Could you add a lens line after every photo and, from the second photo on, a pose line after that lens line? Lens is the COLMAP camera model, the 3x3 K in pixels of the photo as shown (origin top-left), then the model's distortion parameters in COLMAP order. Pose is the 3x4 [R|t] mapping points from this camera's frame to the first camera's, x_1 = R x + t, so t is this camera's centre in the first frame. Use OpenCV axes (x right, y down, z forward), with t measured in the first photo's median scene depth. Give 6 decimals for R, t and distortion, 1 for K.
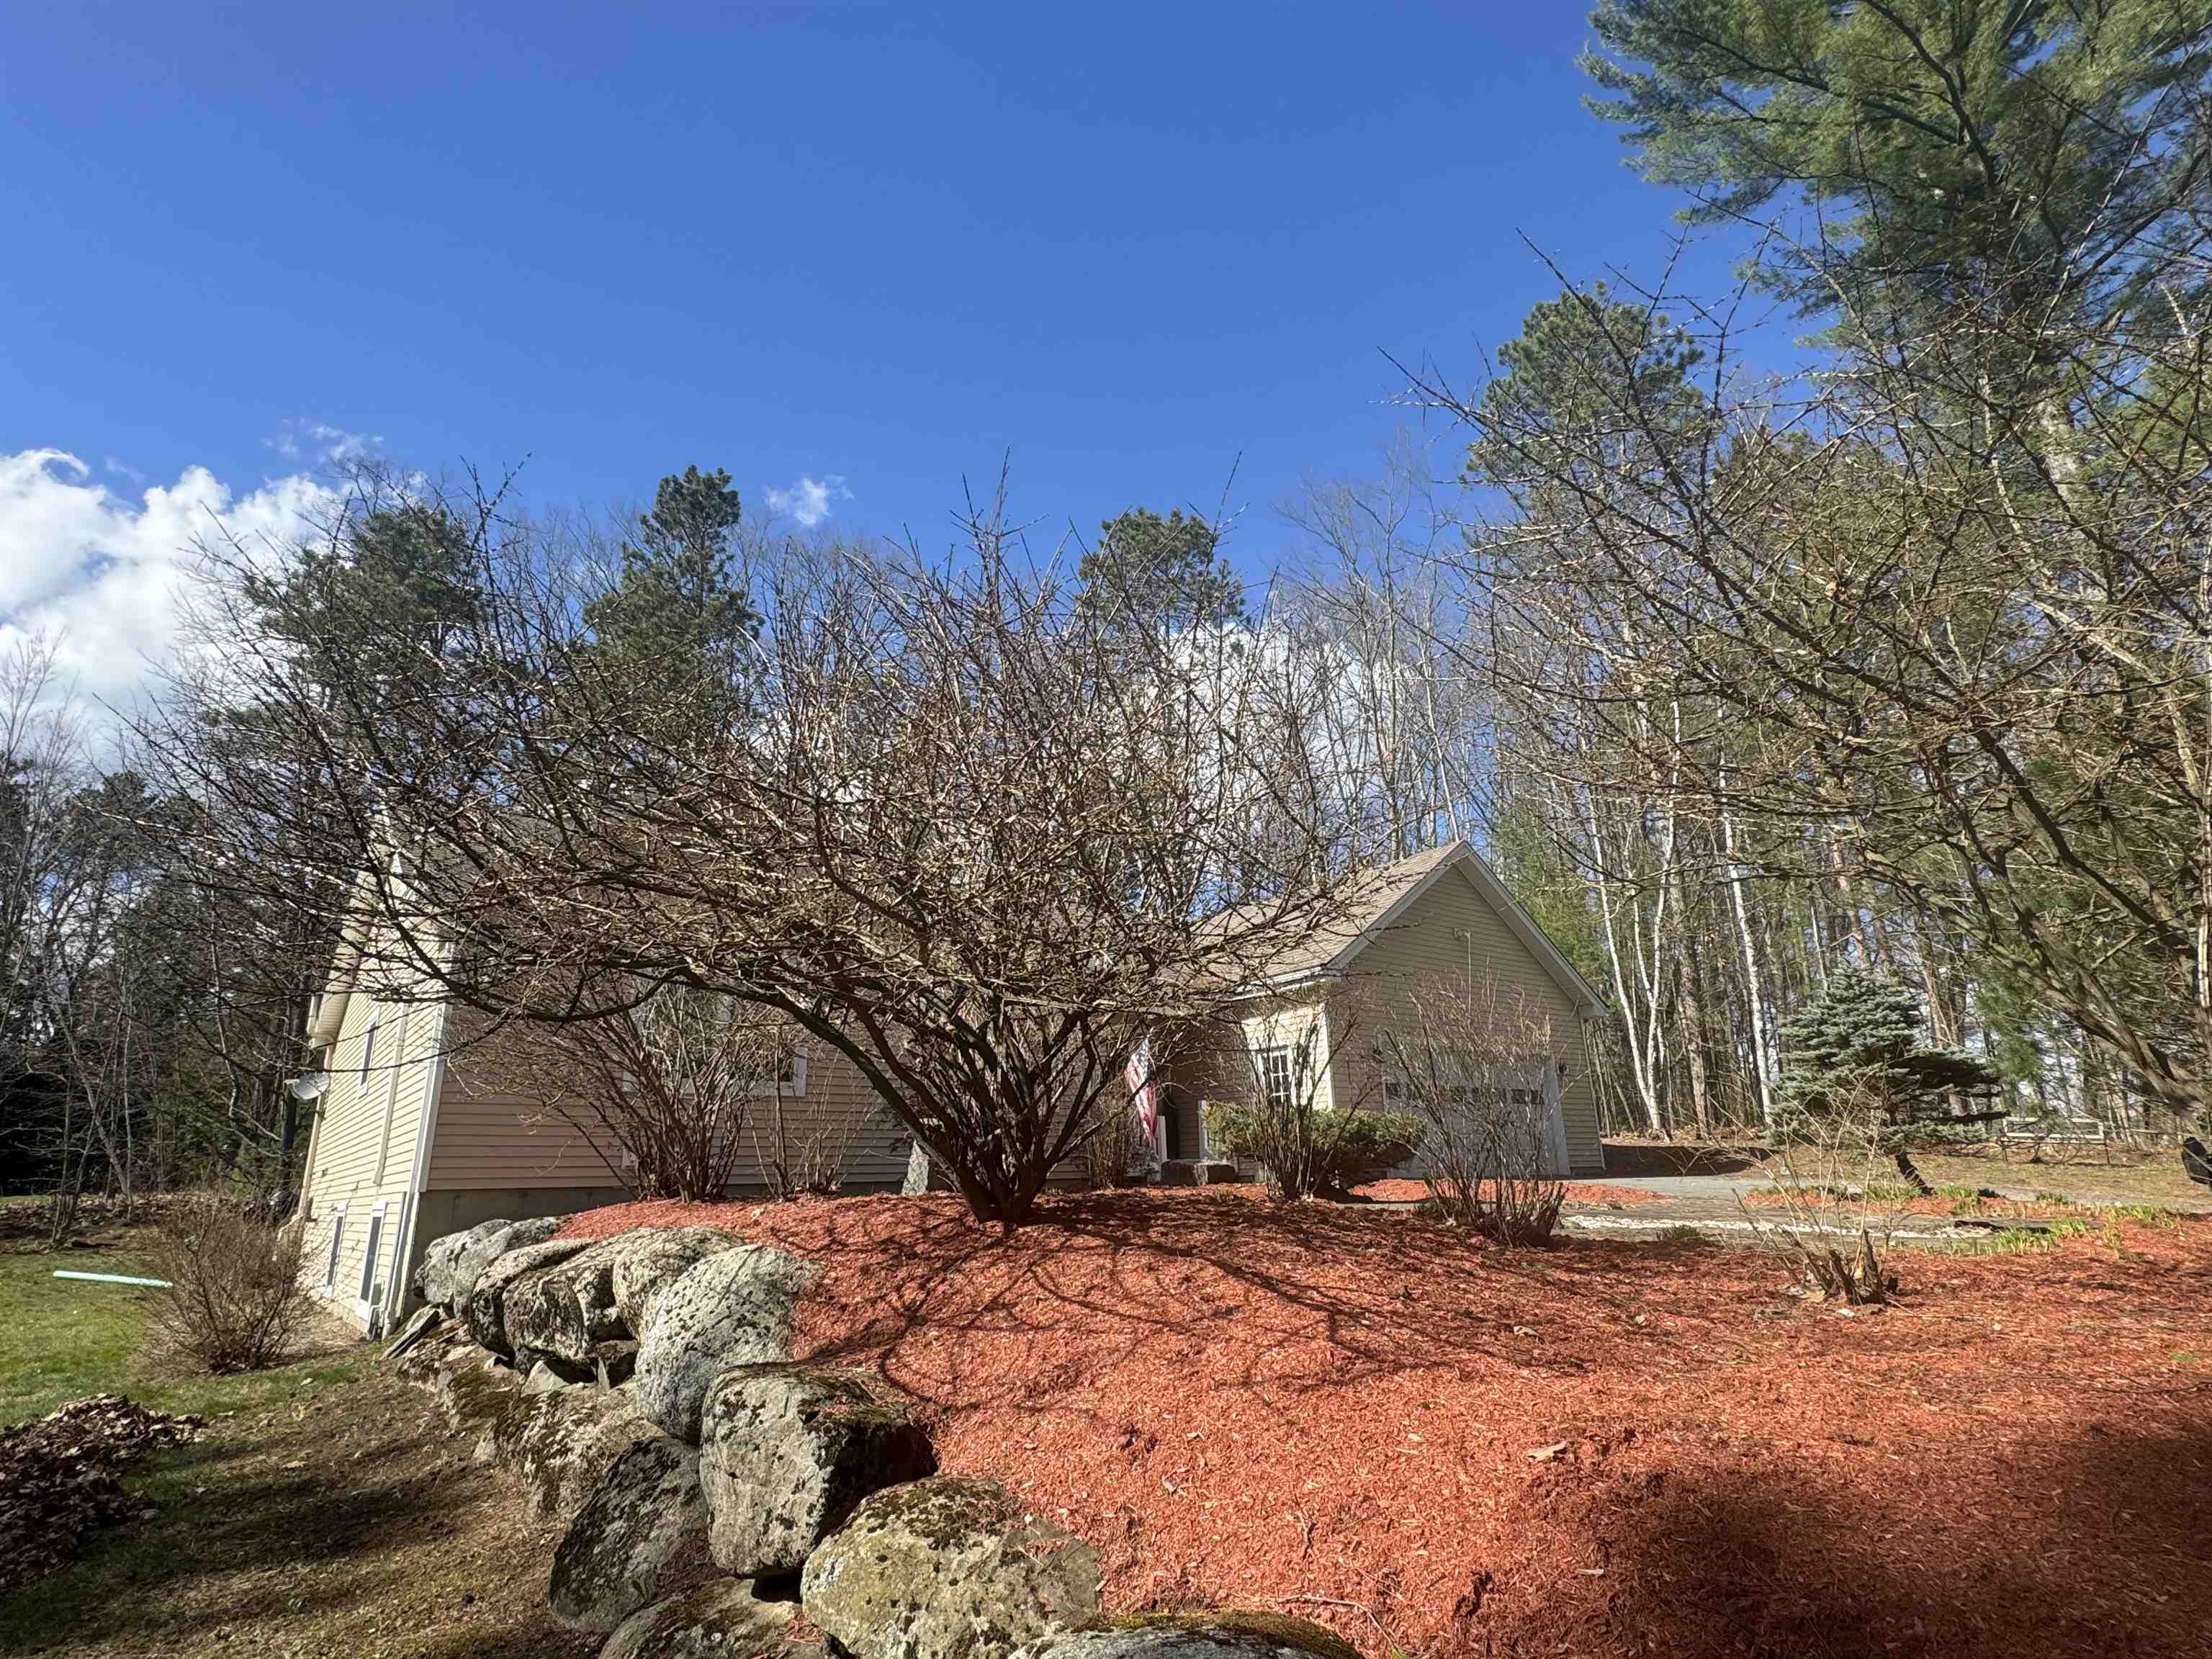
lens RADIAL K [[1143.1, 0, 1105.3], [0, 1143.1, 835.2], [0, 0, 1]] dist [-0.001345, 0.000159]
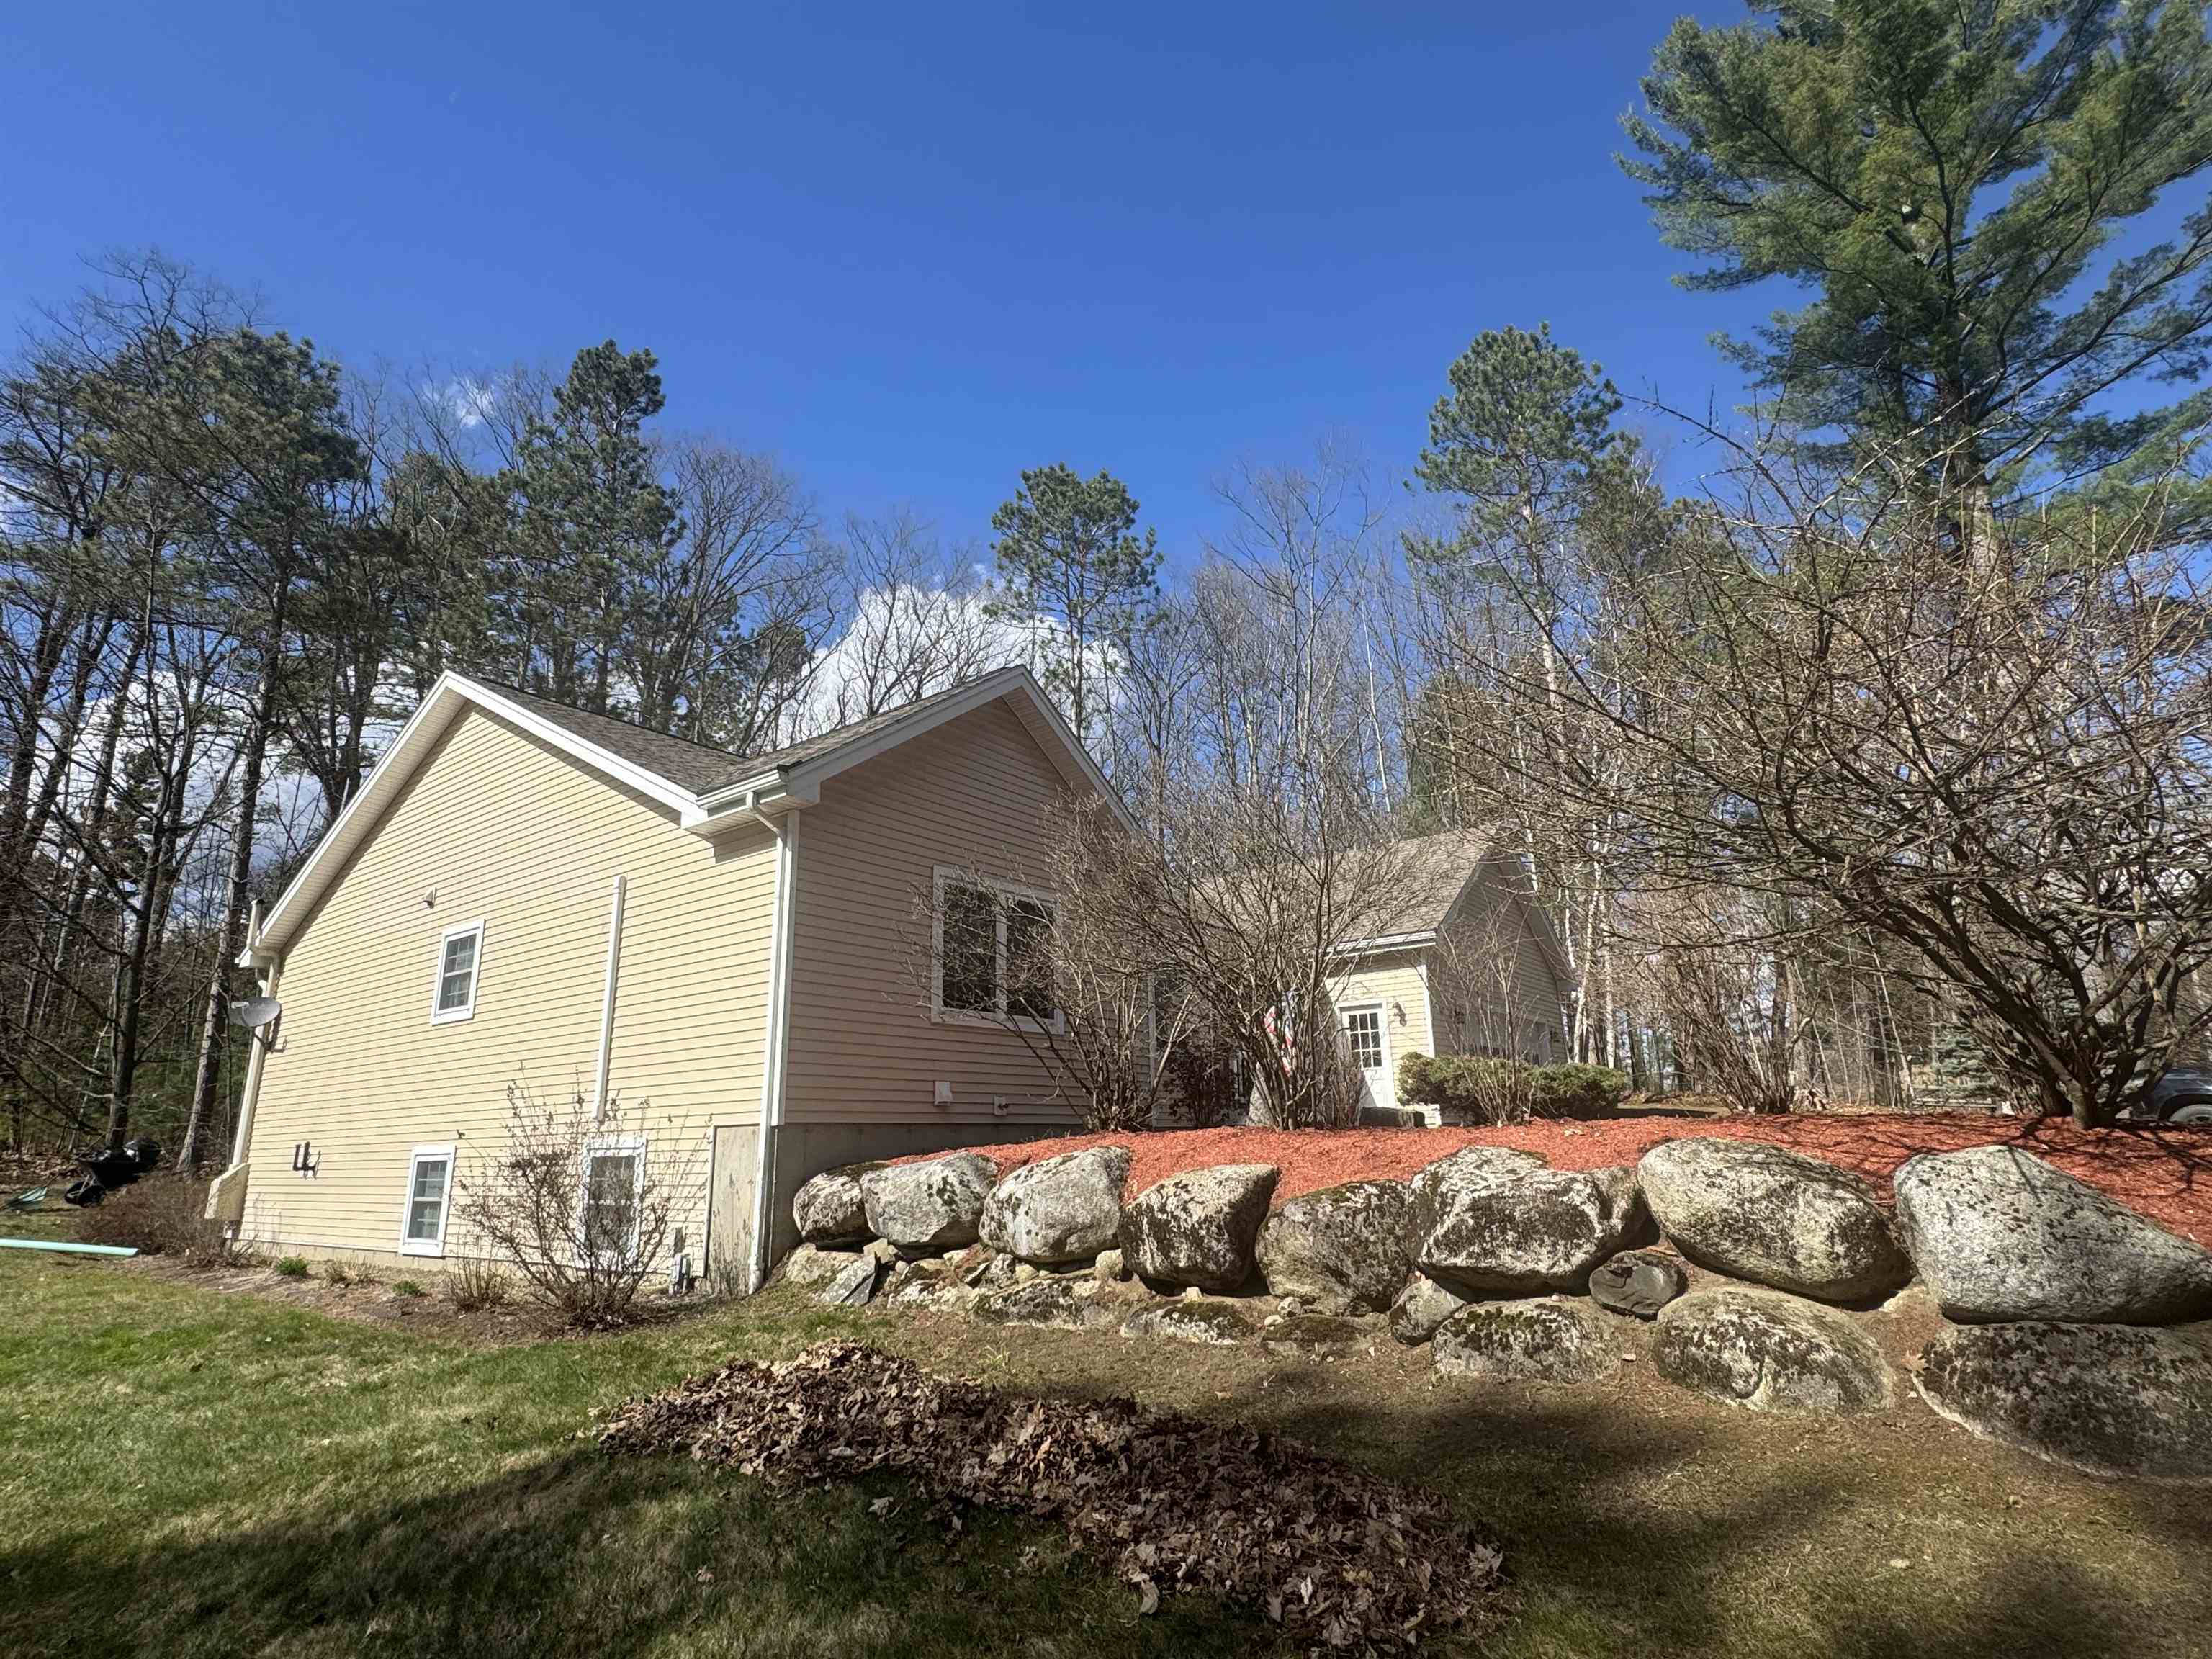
lens RADIAL K [[1143.1, 0, 1107.7], [0, 1143.1, 834.7], [0, 0, 1]] dist [-0.001345, 0.000159]
pose [[0.965746, 0.072887, 0.249042, -0.249490], [-0.079688, 0.996669, 0.017326, 0.021326], [-0.246949, -0.036578, 0.968338, 0.034178]]
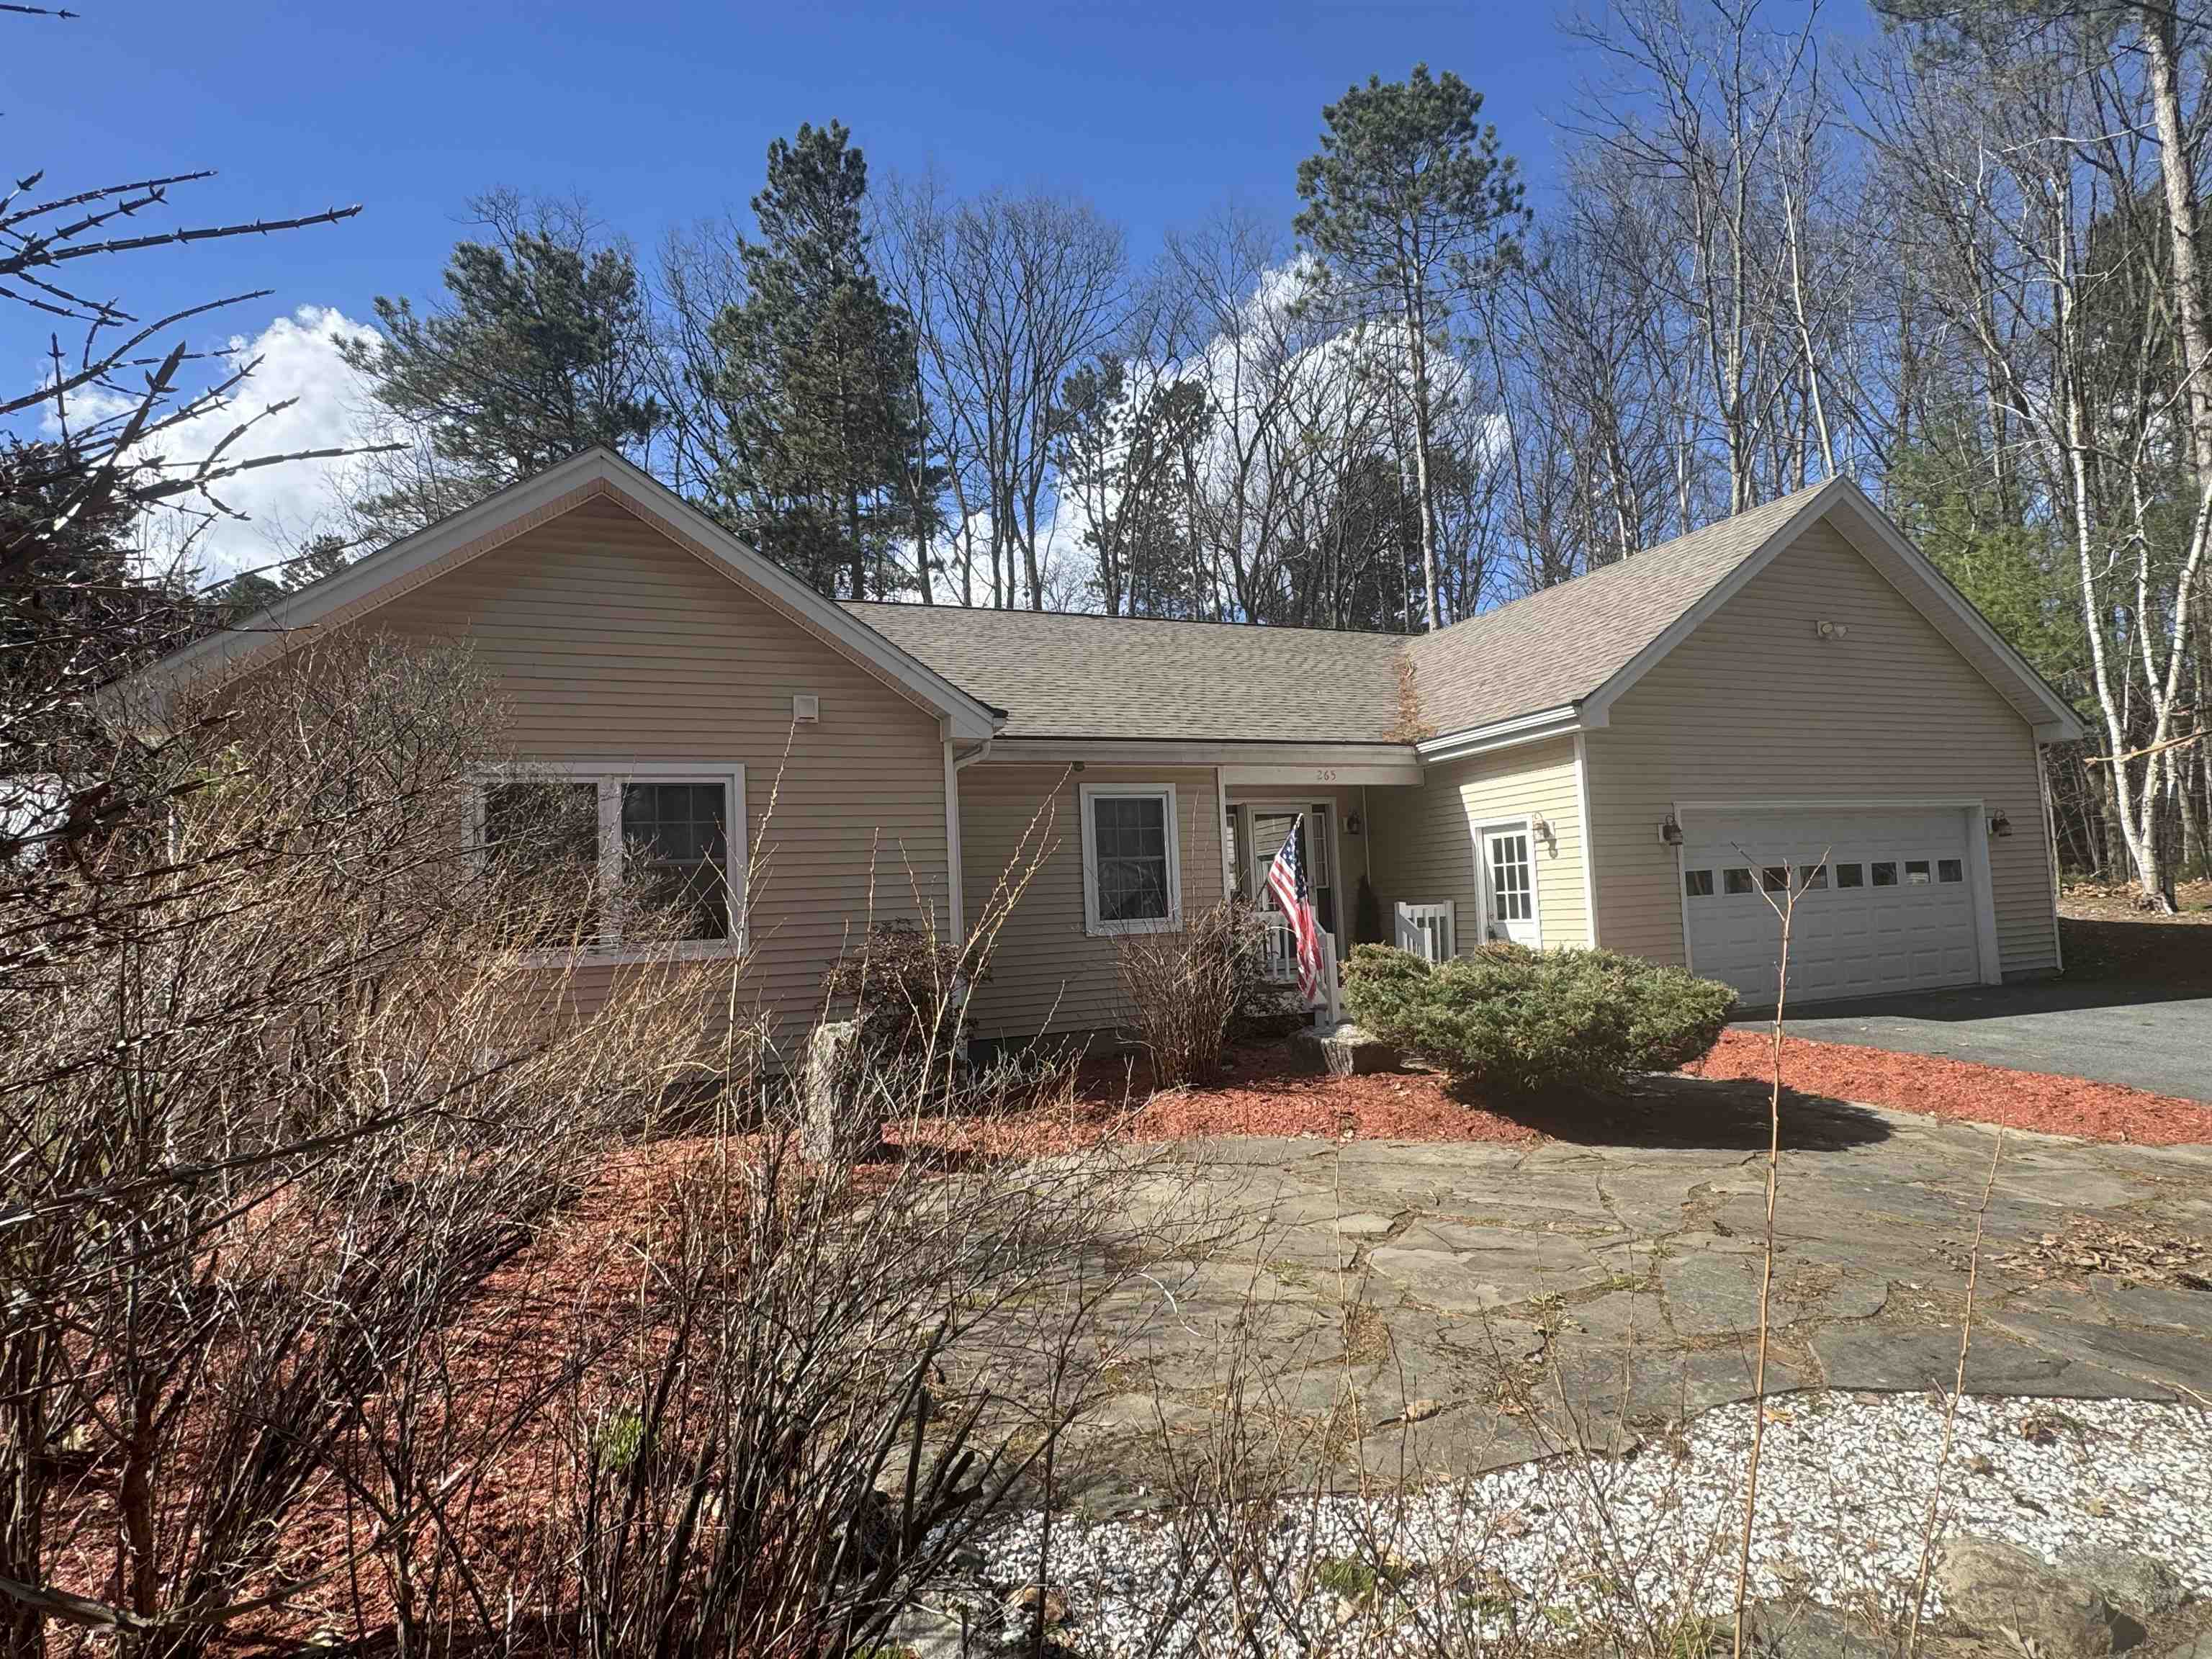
lens RADIAL K [[1143.1, 0, 1107.0], [0, 1143.1, 824.6], [0, 0, 1]] dist [-0.001345, 0.000159]
pose [[0.962693, -0.037693, -0.267959, 0.071779], [0.099955, 0.969751, 0.222694, 0.007871], [0.251459, -0.241170, 0.937339, 0.217203]]
